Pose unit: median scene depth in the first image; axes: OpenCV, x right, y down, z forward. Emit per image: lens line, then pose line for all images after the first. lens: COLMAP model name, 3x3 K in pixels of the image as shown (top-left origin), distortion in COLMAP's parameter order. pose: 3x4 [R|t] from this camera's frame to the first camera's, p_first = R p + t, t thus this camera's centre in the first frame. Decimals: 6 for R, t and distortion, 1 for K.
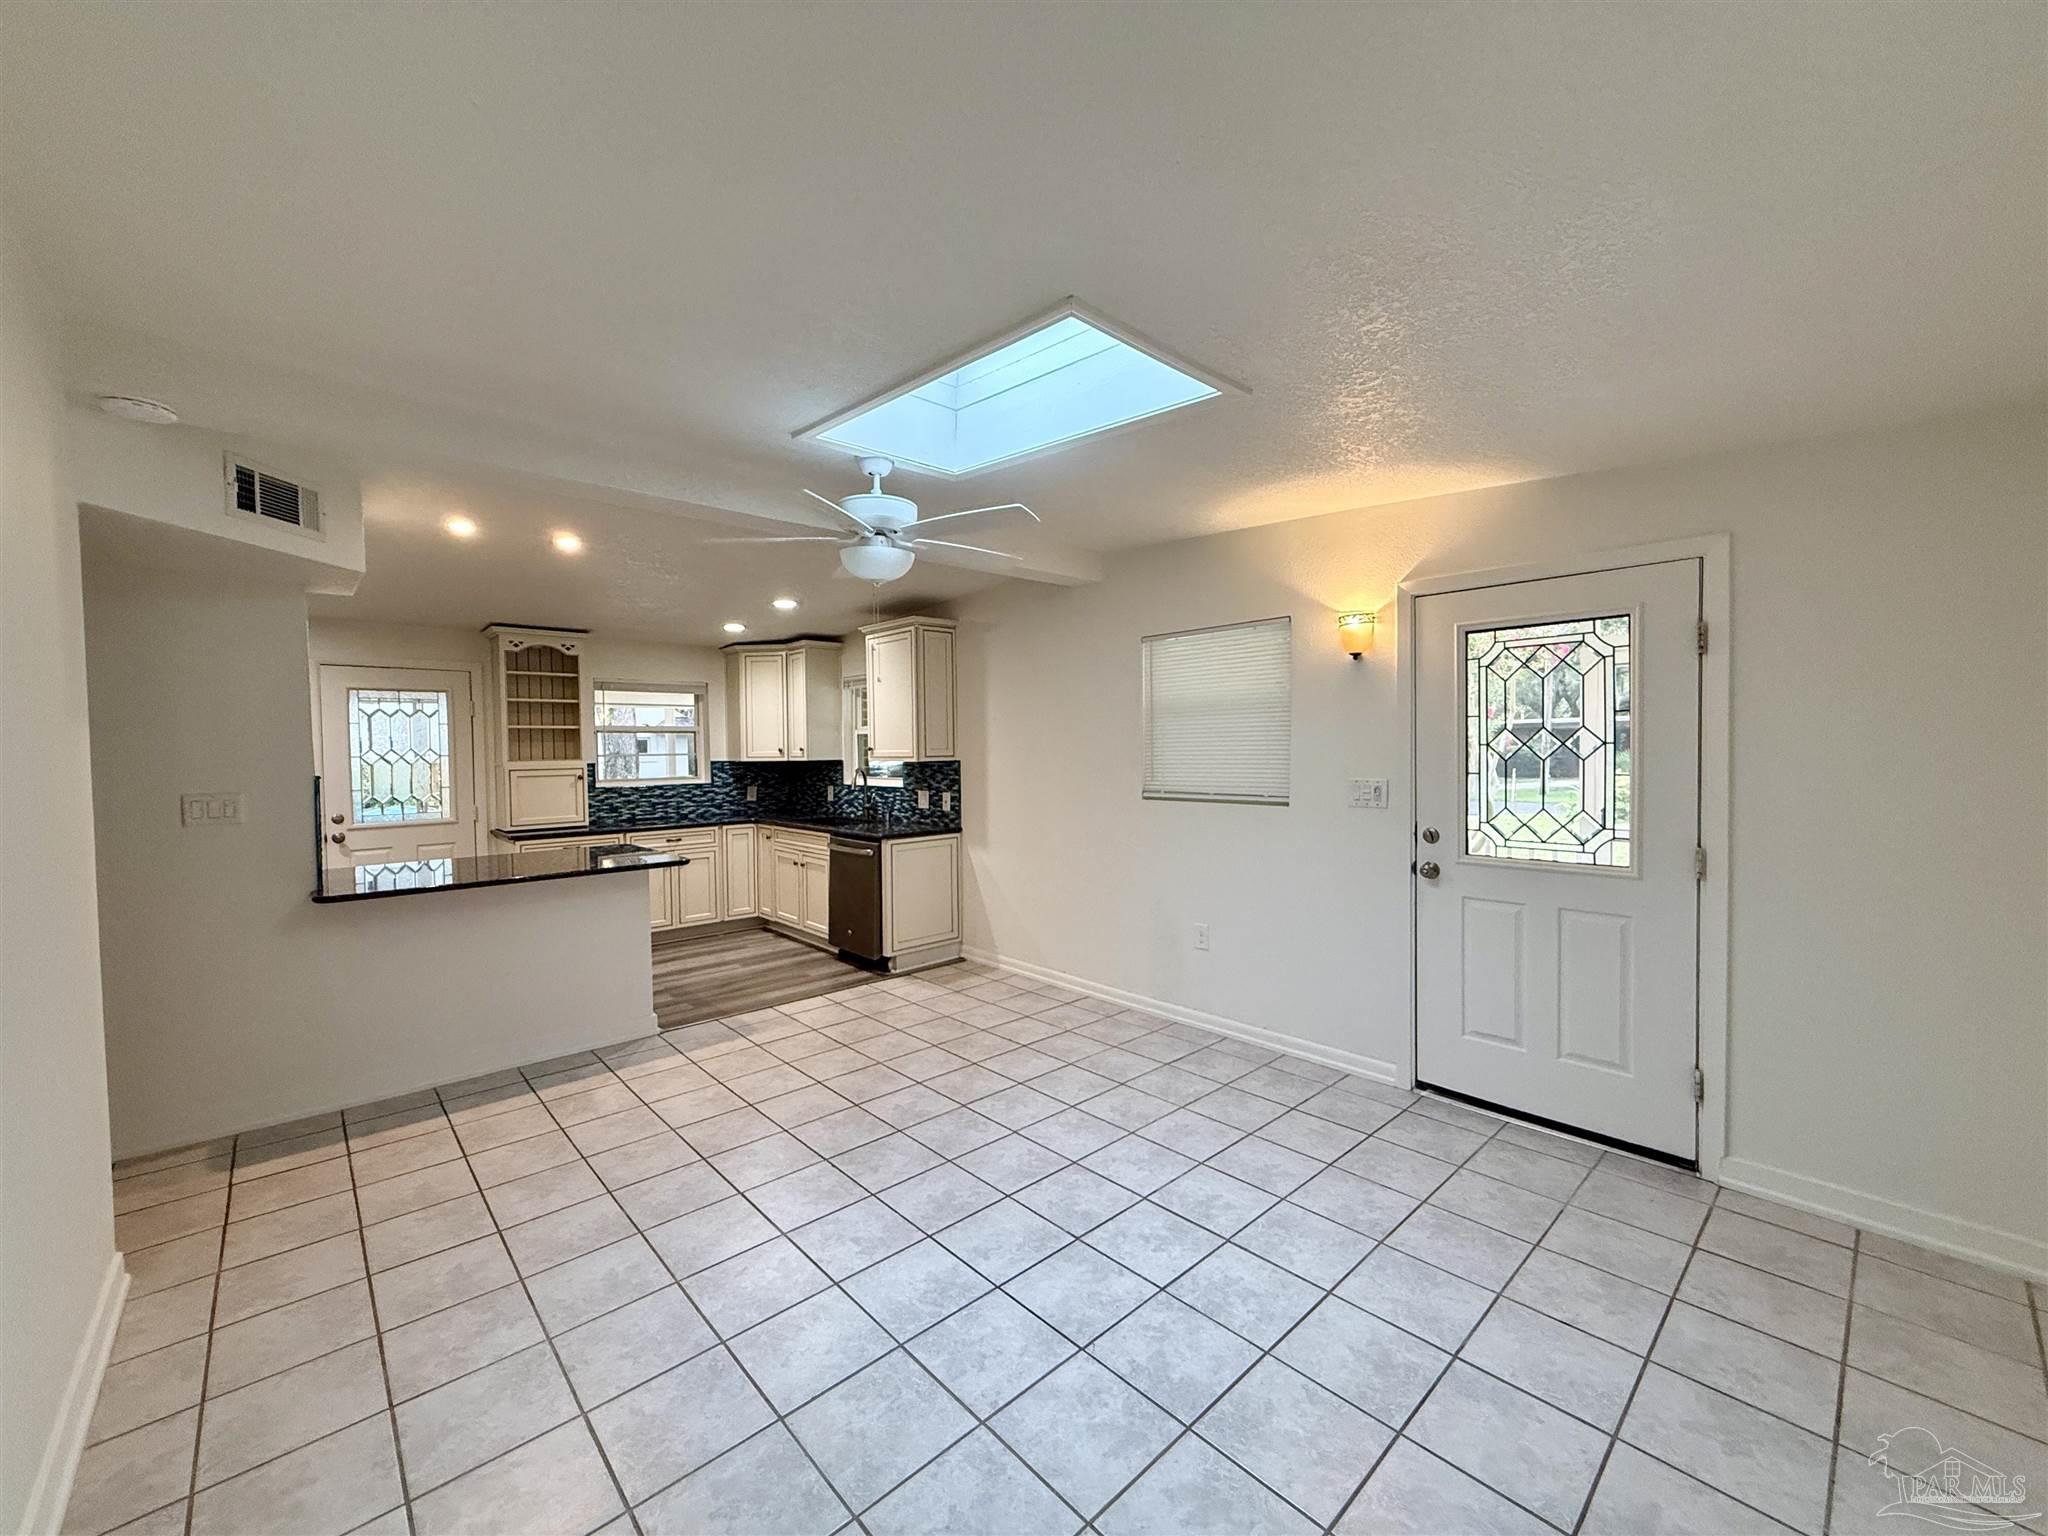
lens RADIAL K [[815.7, 0, 1026.2], [0, 815.7, 771.5], [0, 0, 1]] dist [-0.000349, 0.000359]
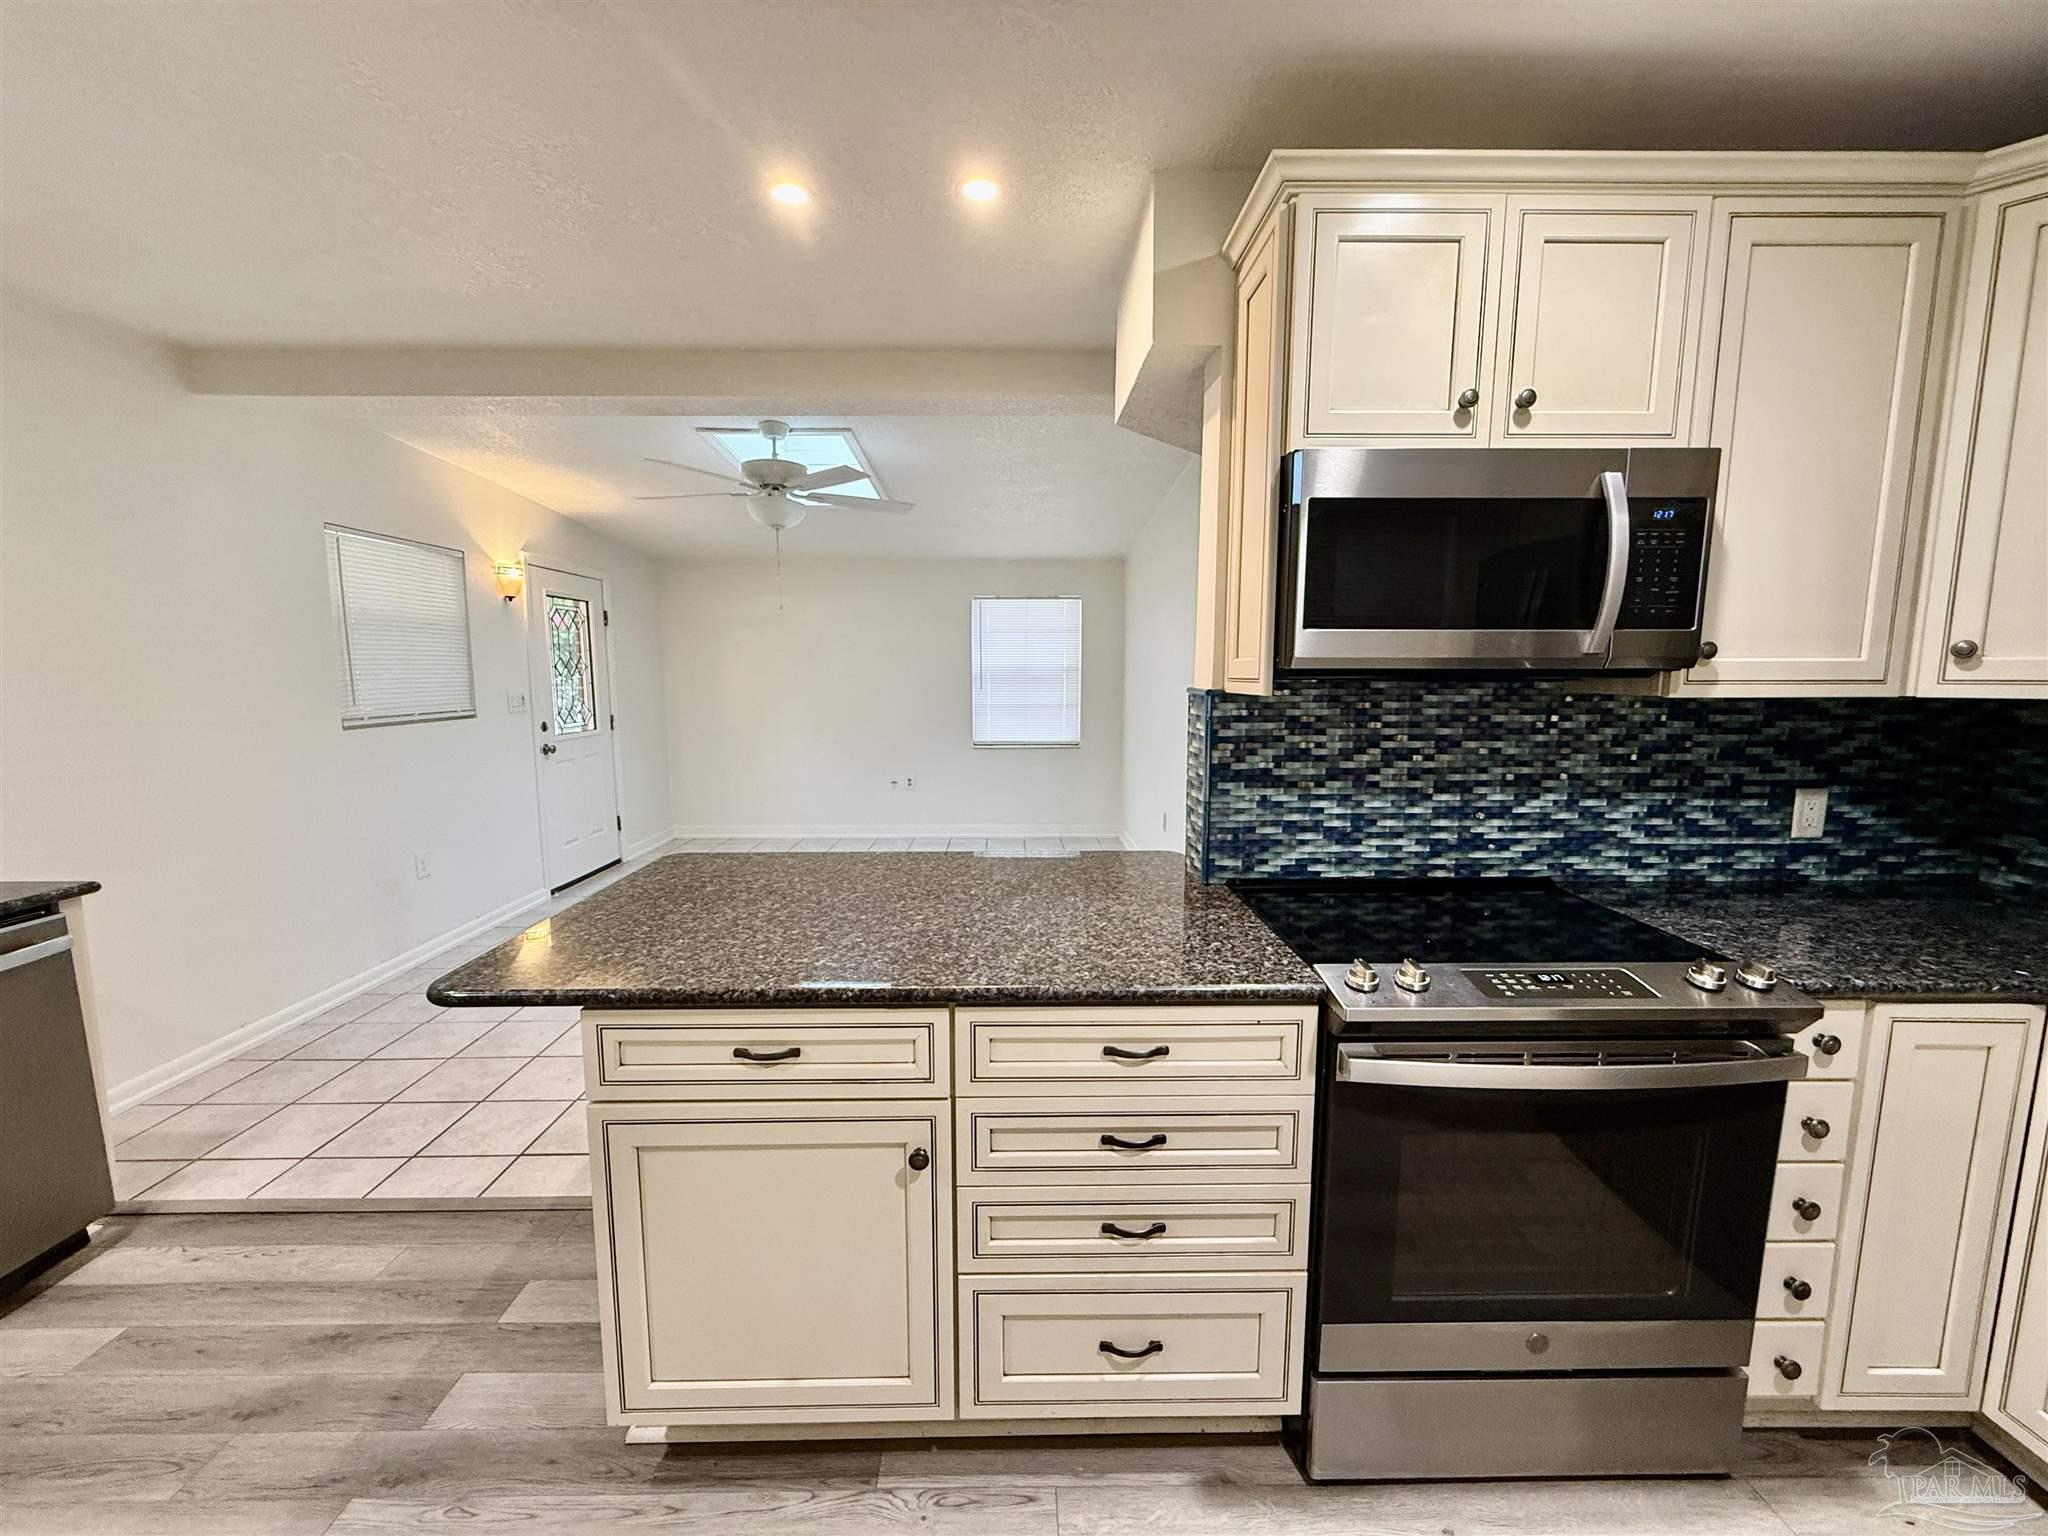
lens RADIAL K [[815.7, 0, 1021.8], [0, 815.7, 762.2], [0, 0, 1]] dist [-0.000349, 0.000359]
pose [[-0.744678, -0.061736, 0.664563, -0.900517], [0.031412, 0.991368, 0.127294, -0.015846], [-0.666685, 0.115668, -0.736310, 1.172023]]
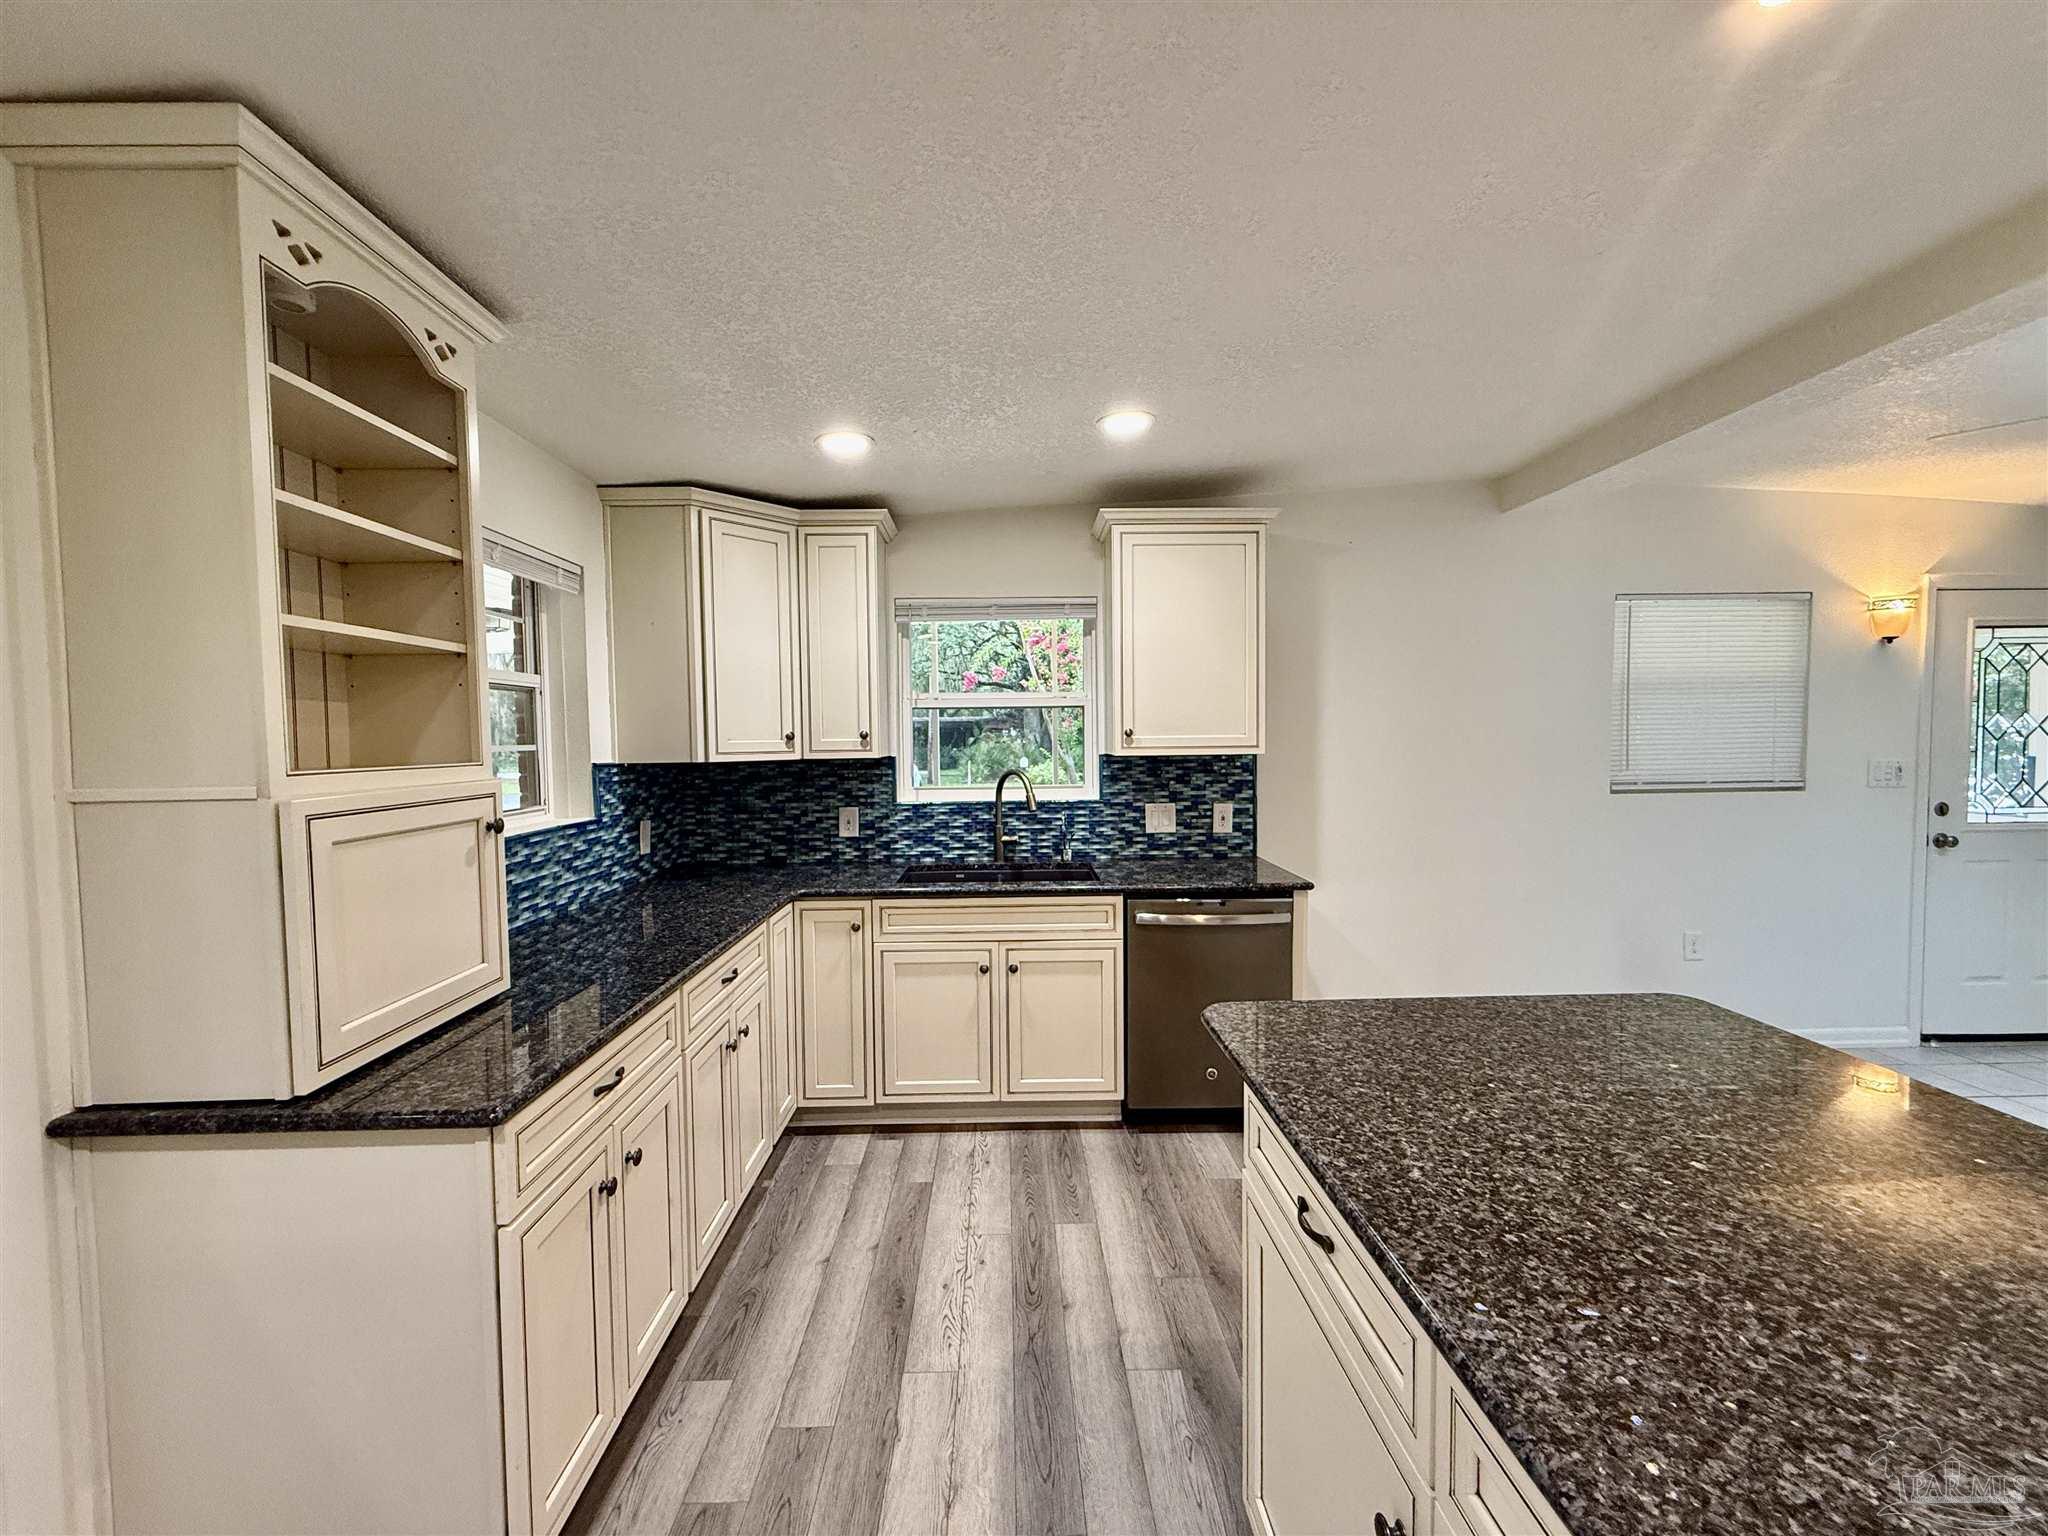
lens RADIAL K [[815.7, 0, 1025.1], [0, 815.7, 771.9], [0, 0, 1]] dist [-0.000349, 0.000359]
pose [[0.656887, -0.028433, 0.753453, -0.873800], [0.025709, 0.999552, 0.015306, -0.015339], [-0.753550, 0.009316, 0.657324, 0.924095]]
